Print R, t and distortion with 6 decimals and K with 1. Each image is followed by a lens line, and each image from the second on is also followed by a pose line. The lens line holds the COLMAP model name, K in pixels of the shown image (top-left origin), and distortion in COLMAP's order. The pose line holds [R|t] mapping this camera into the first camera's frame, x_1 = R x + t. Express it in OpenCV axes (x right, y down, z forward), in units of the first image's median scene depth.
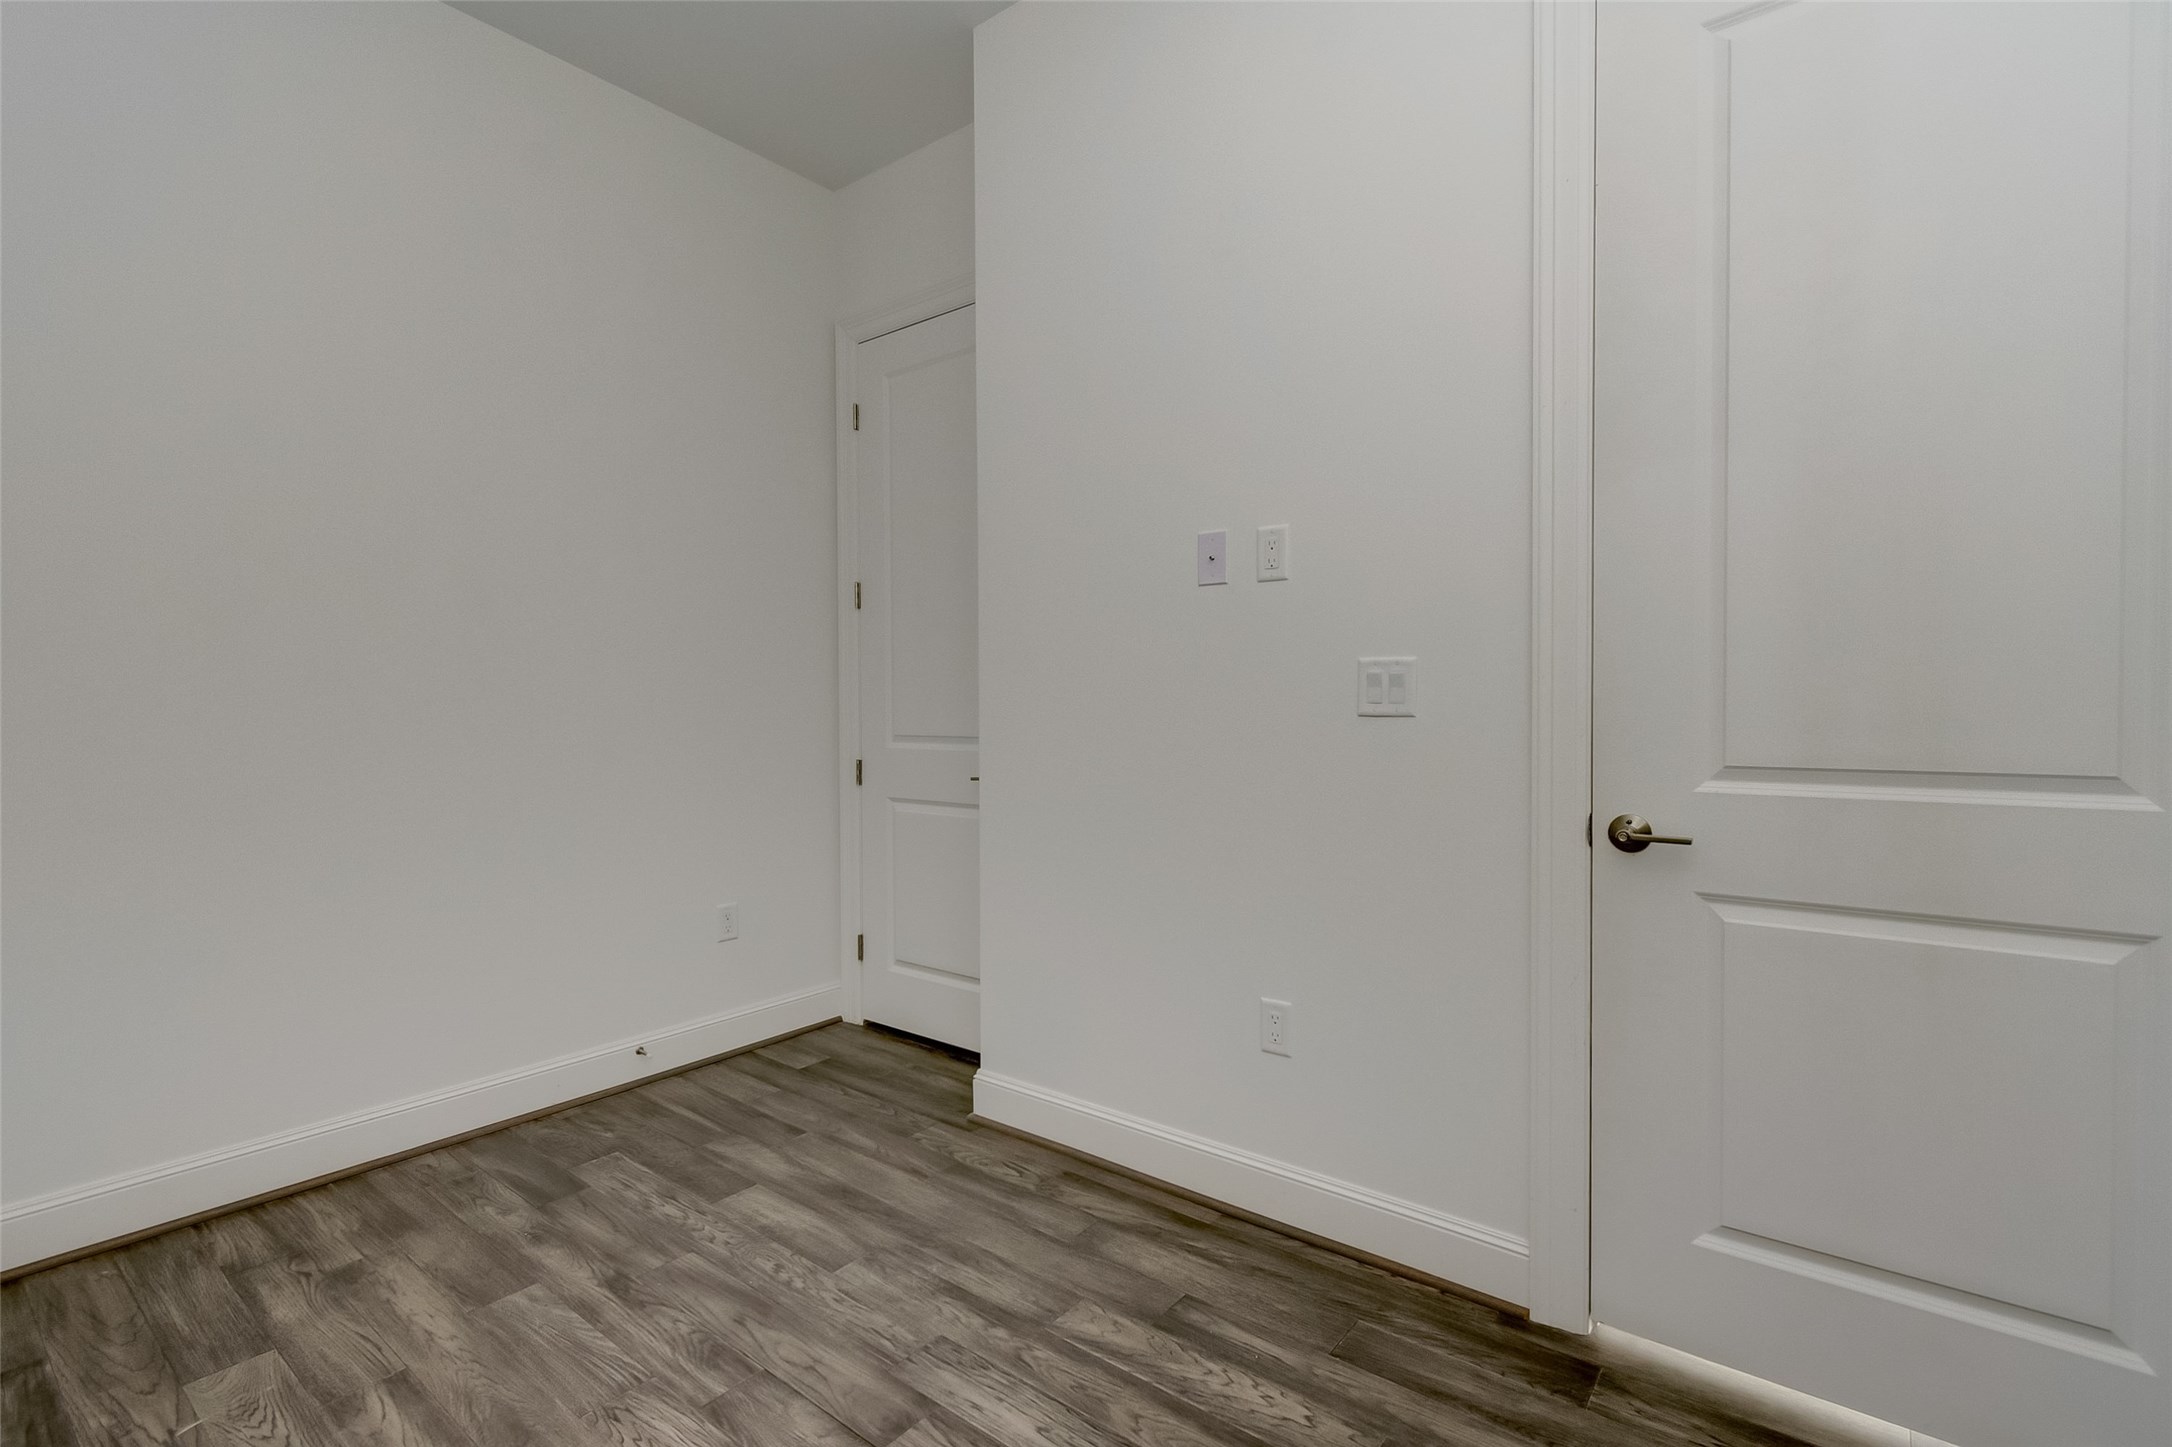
lens RADIAL K [[973.7, 0, 1090.0], [0, 973.7, 724.5], [0, 0, 1]] dist [-0.001581, -0.000305]
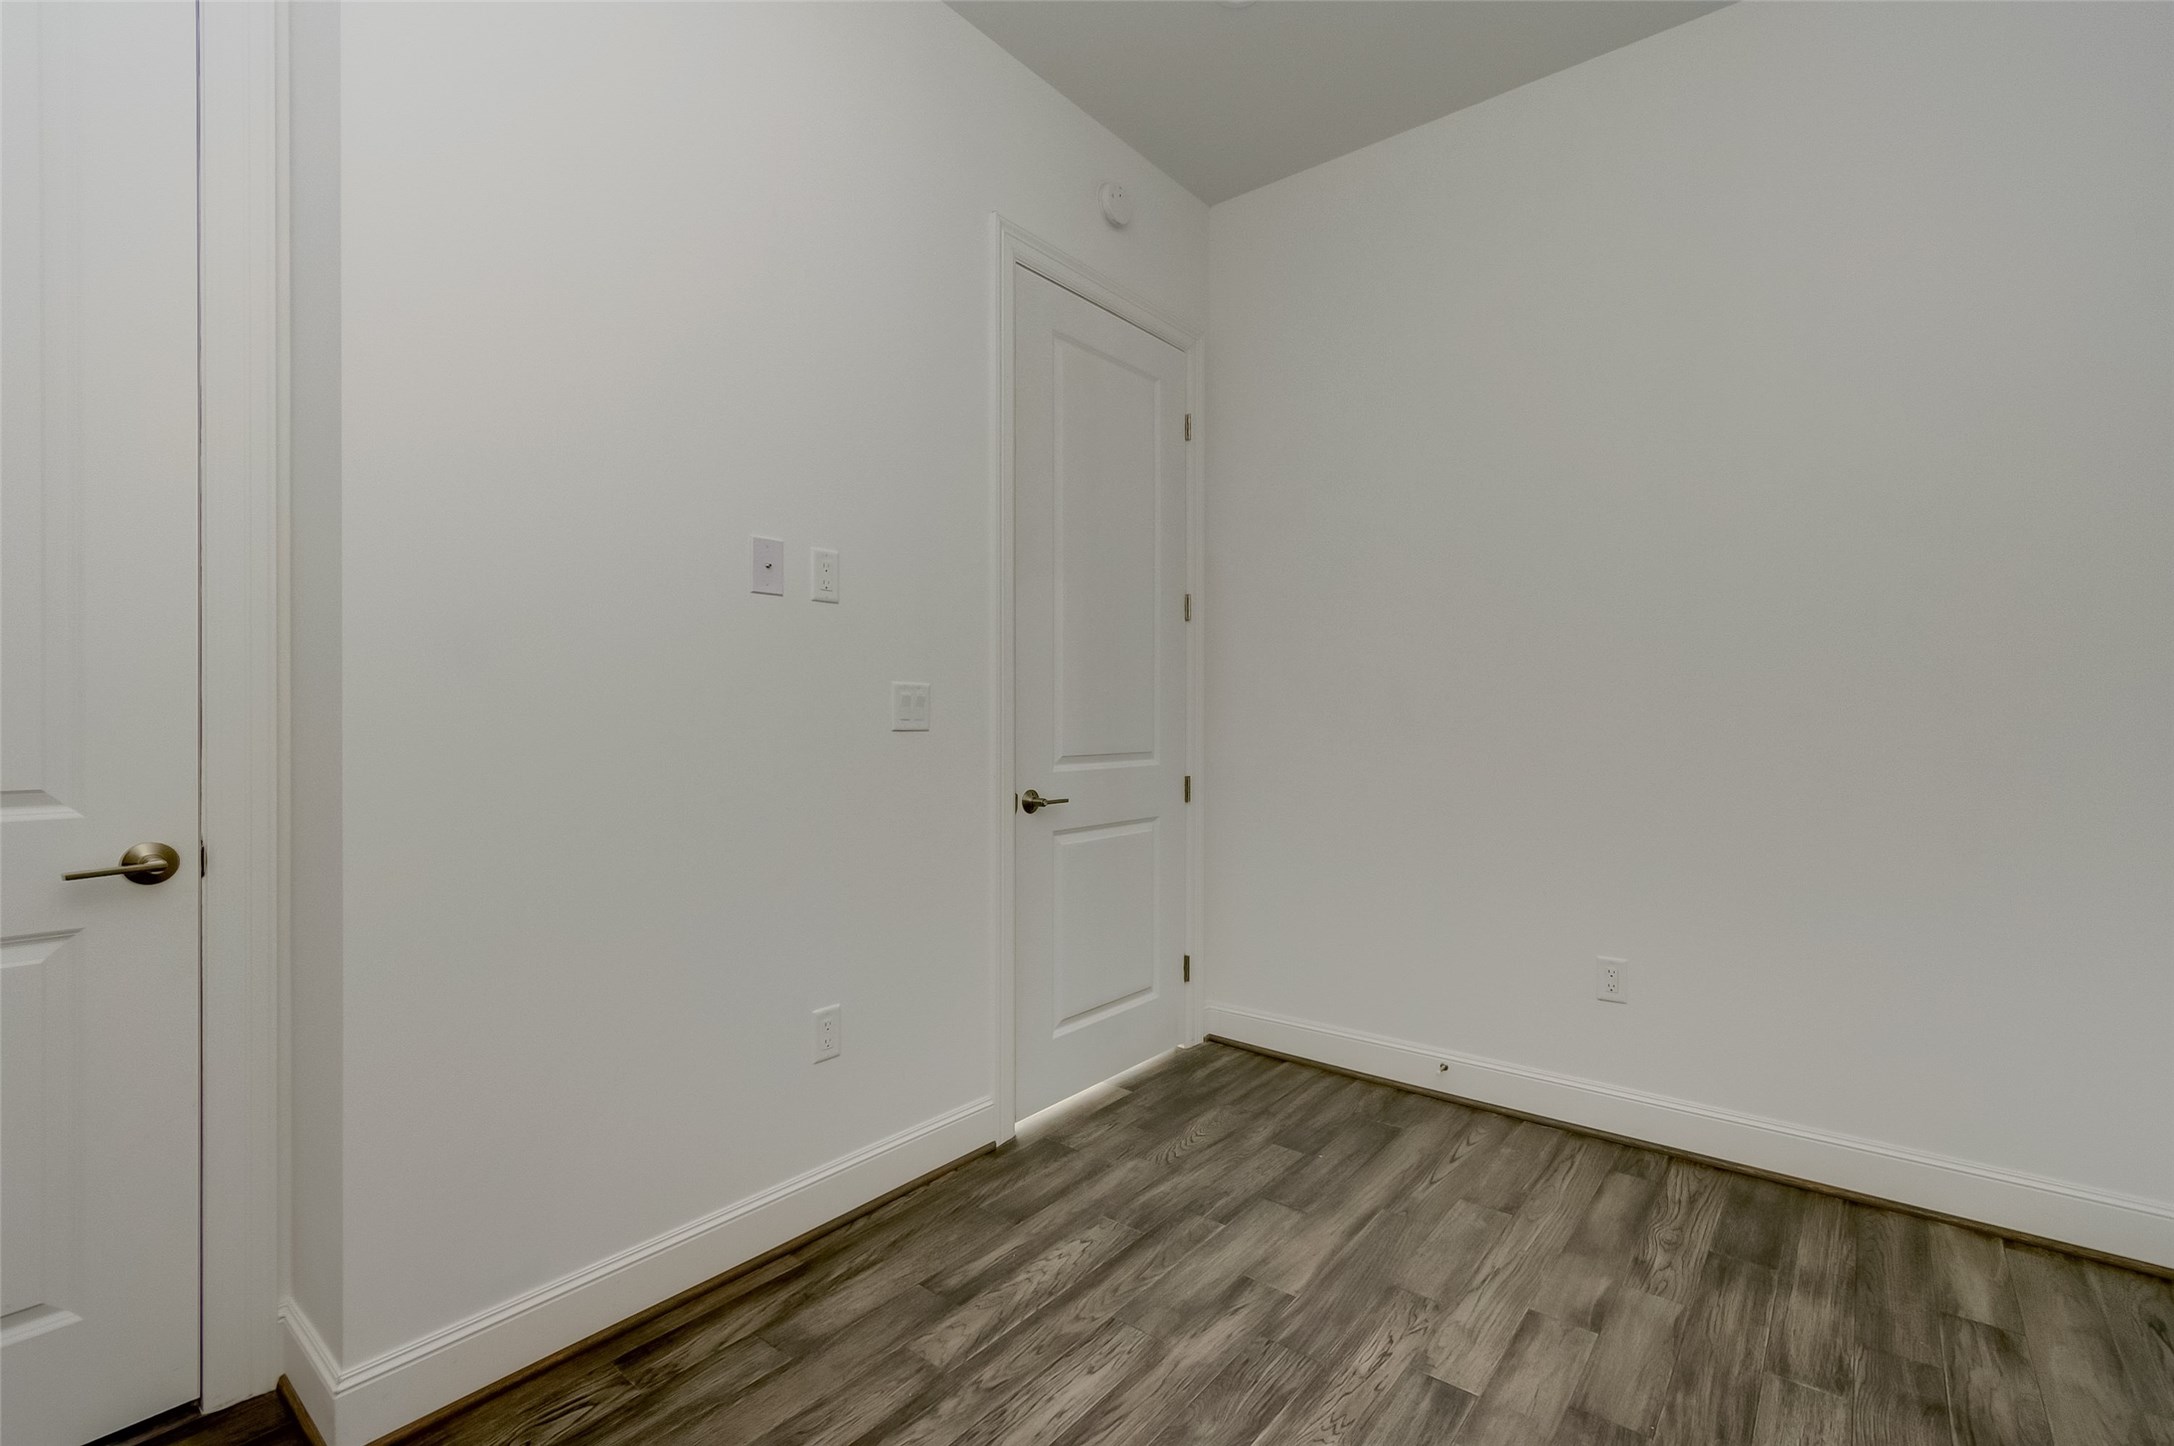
lens RADIAL K [[991.7, 0, 1086.8], [0, 991.7, 741.7], [0, 0, 1]] dist [0.003018, 0.000257]
pose [[0.015168, -0.025893, 0.999550, -0.938719], [0.020017, 0.999472, 0.025587, -0.022915], [-0.999685, 0.019620, 0.015678, 0.777712]]
